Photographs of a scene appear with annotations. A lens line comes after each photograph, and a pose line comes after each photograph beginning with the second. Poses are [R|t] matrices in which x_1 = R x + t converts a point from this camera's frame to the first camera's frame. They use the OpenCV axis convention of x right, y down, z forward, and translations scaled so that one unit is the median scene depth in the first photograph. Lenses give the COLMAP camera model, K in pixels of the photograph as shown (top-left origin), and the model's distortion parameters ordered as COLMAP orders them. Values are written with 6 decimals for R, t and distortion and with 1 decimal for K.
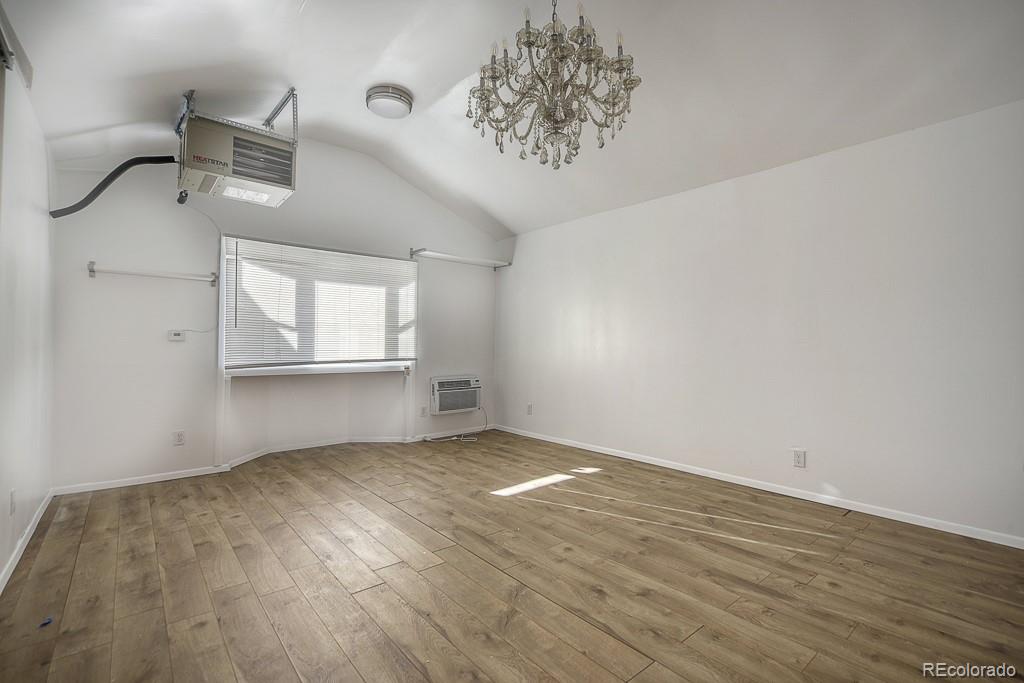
lens RADIAL K [[472.4, 0, 511.2], [0, 472.4, 341.7], [0, 0, 1]] dist [-0.004156, 0.000314]
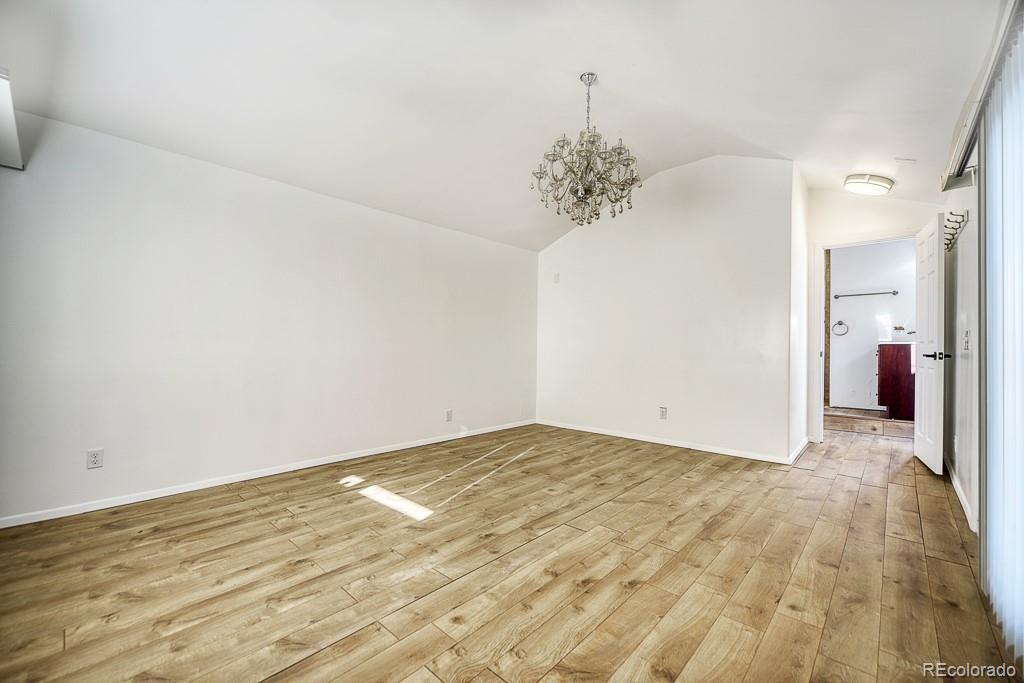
lens RADIAL K [[419.0, 0, 511.1], [0, 419.0, 347.2], [0, 0, 1]] dist [-0.013385, 0.002632]
pose [[-0.146002, 0.001706, 0.989283, -0.840930], [-0.015733, 0.999868, -0.004047, 0.014647], [-0.989159, -0.016155, -0.145956, 1.001552]]
